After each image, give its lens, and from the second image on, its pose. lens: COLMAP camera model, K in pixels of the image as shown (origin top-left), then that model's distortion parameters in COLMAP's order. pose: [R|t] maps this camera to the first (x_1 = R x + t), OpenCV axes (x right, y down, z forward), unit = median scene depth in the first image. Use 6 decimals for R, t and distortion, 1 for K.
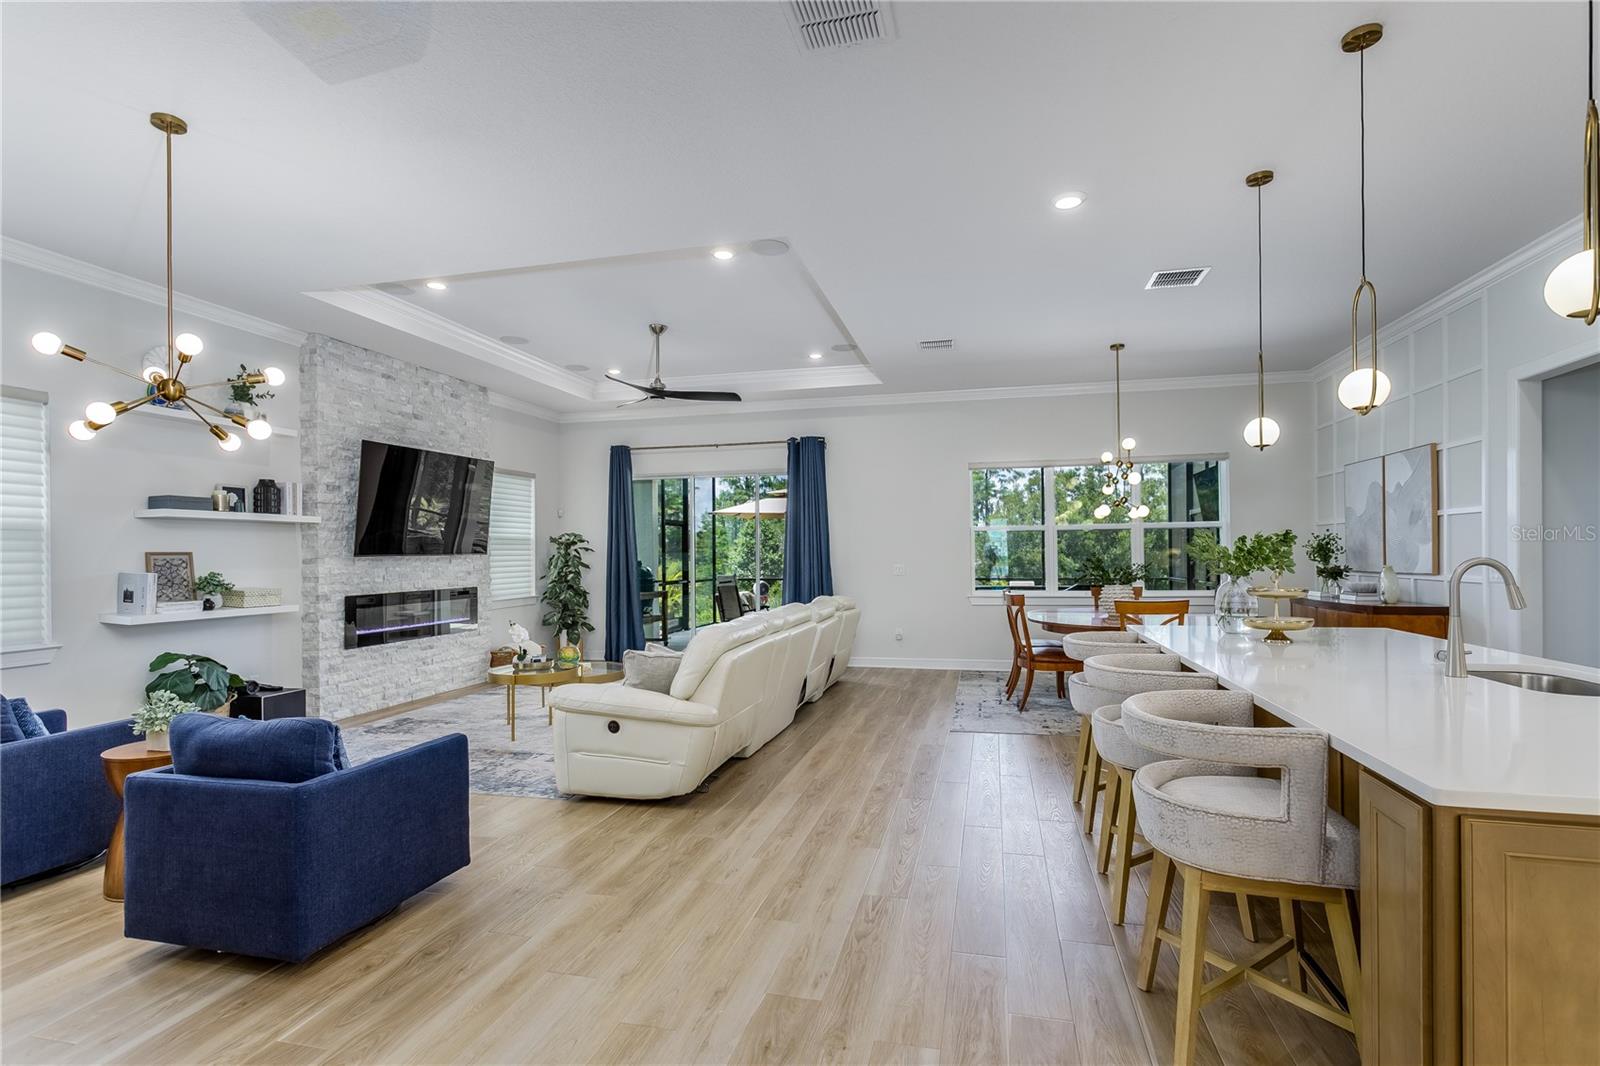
lens RADIAL K [[757.5, 0, 799.0], [0, 757.5, 551.8], [0, 0, 1]] dist [0.000389, 0.000599]
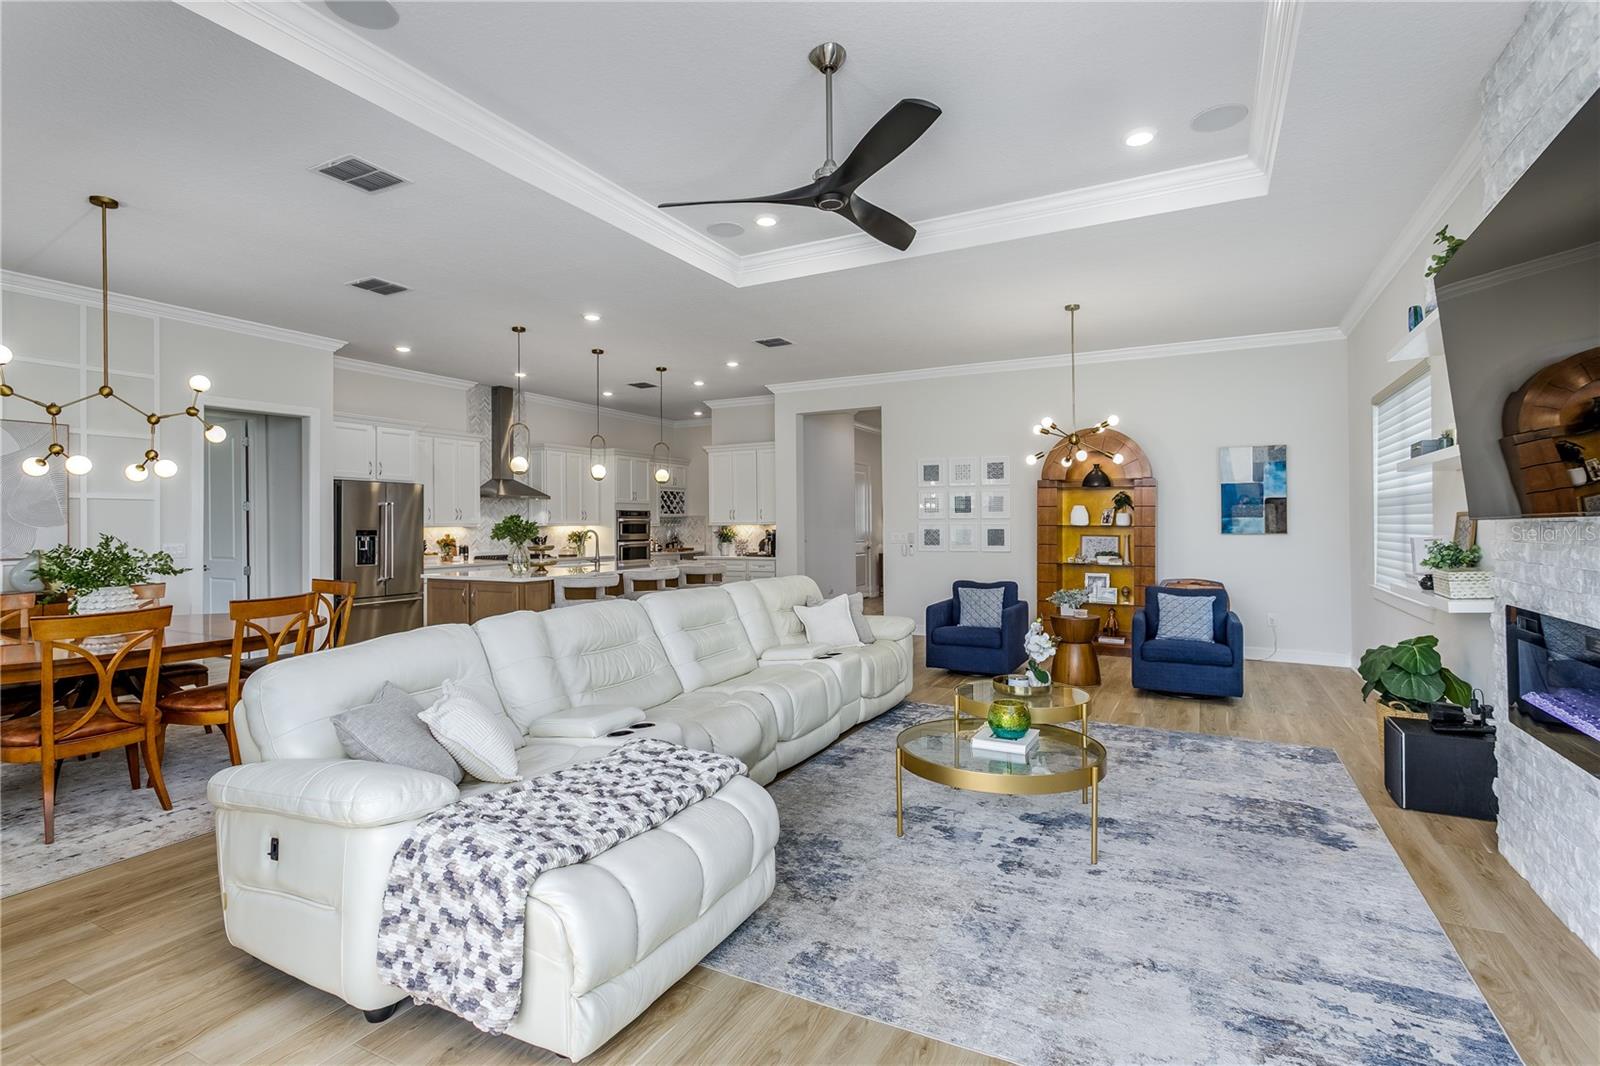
lens RADIAL K [[768.1, 0, 796.2], [0, 768.1, 522.5], [0, 0, 1]] dist [0.001784, 0.000704]
pose [[-0.971935, 0.016047, 0.234700, -0.275499], [0.015179, 0.999870, -0.005504, 0.003439], [-0.234758, -0.001787, -0.972052, 1.487425]]
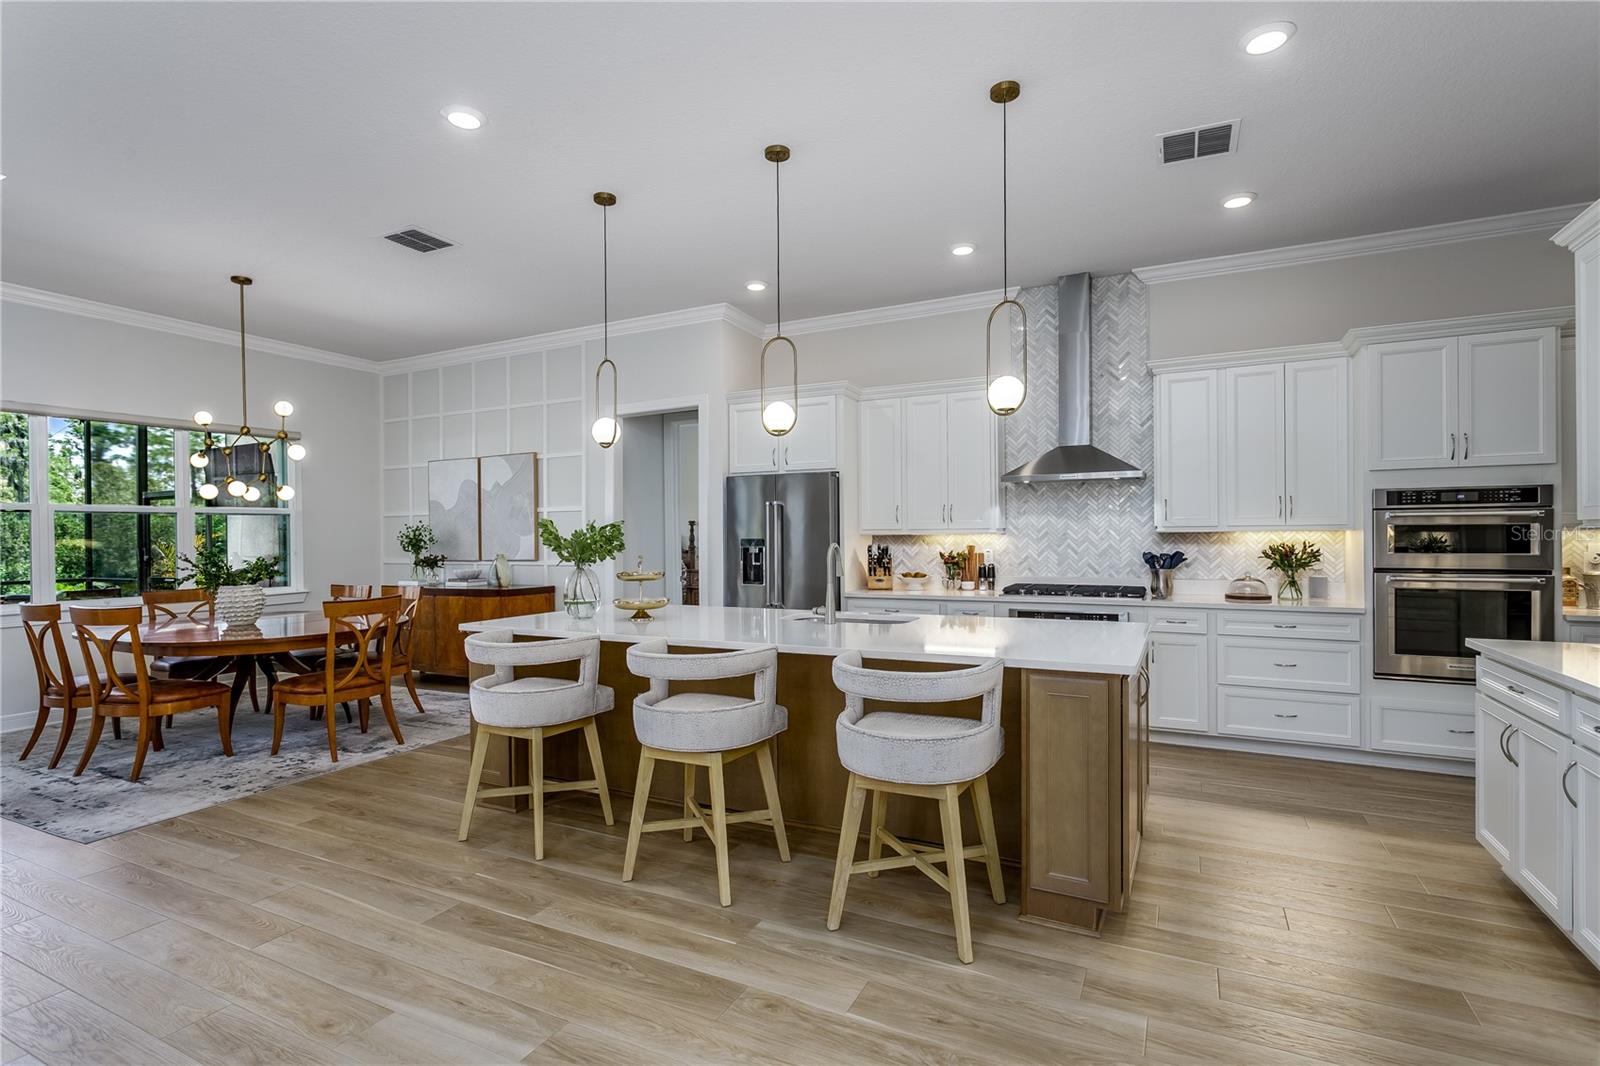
lens RADIAL K [[759.7, 0, 803.2], [0, 759.7, 537.4], [0, 0, 1]] dist [-0.003231, -0.000316]
pose [[0.215227, 0.006105, 0.976545, -0.219004], [0.004810, 0.999962, -0.007311, 0.003086], [-0.976552, 0.006271, 0.215190, 0.268459]]
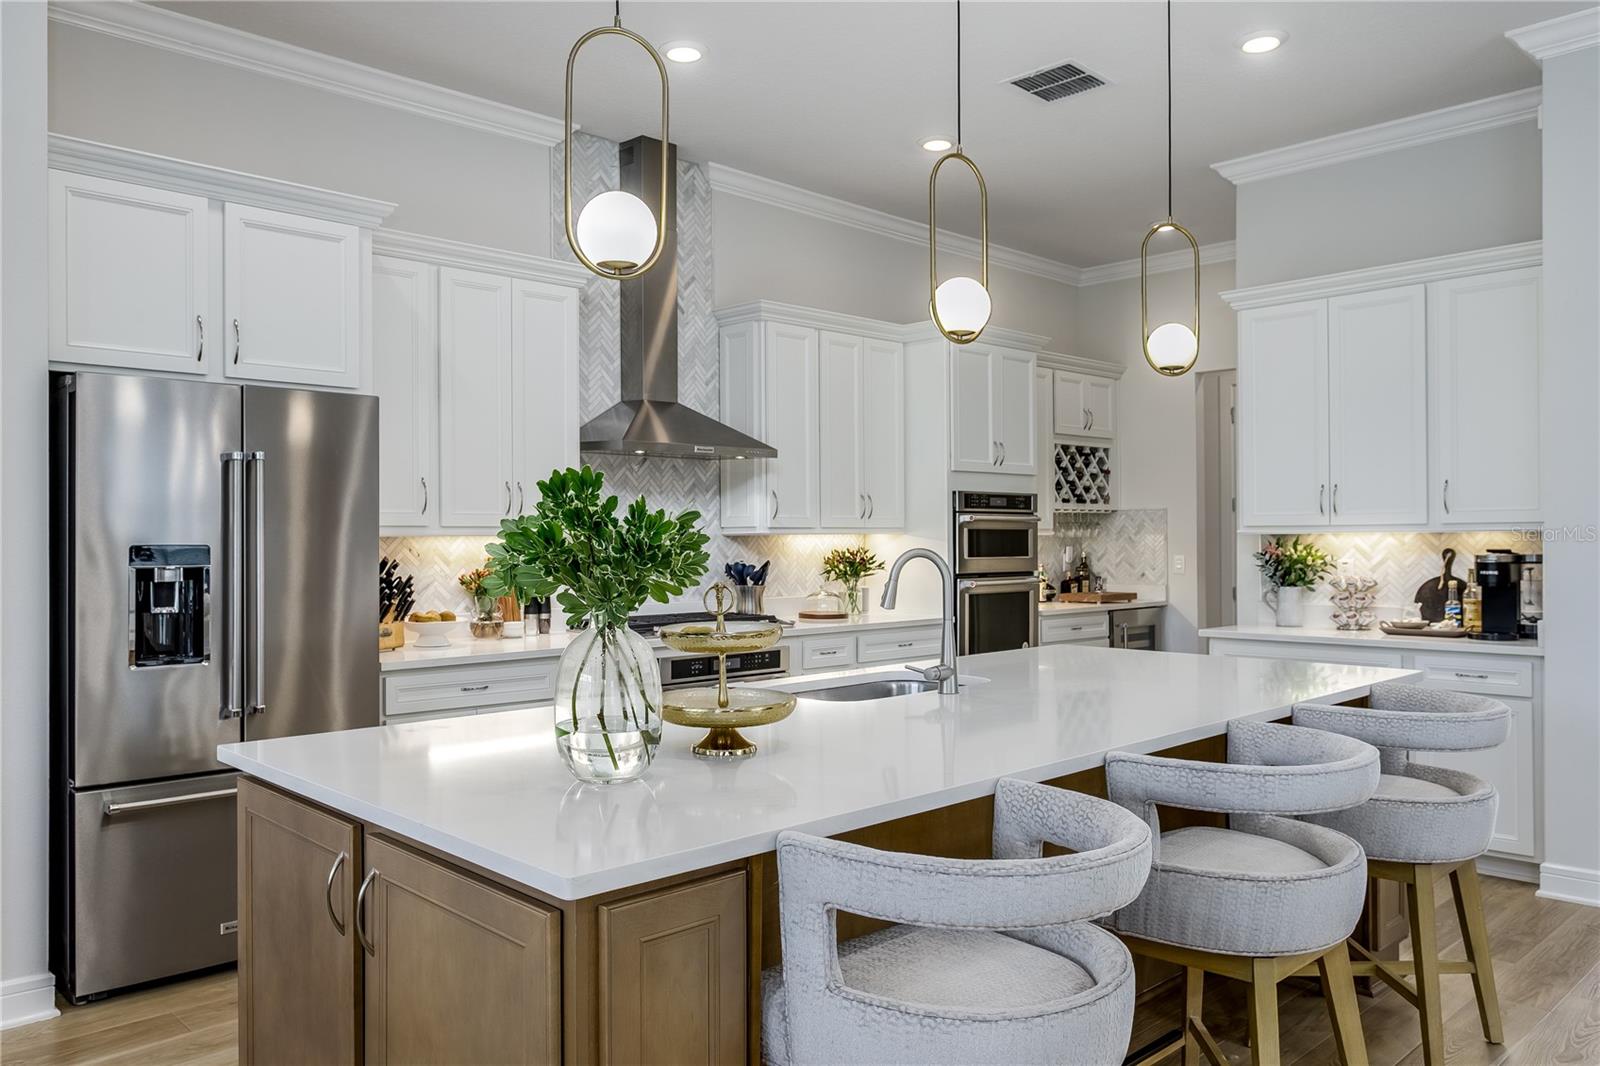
lens RADIAL K [[1166.4, 0, 765.0], [0, 1166.4, 533.5], [0, 0, 1]] dist [0.008718, 0.001561]
pose [[-0.841766, 0.013060, 0.539684, 0.130040], [0.011631, 0.999914, -0.006055, -0.001687], [-0.539717, 0.001181, -0.841846, 0.798811]]
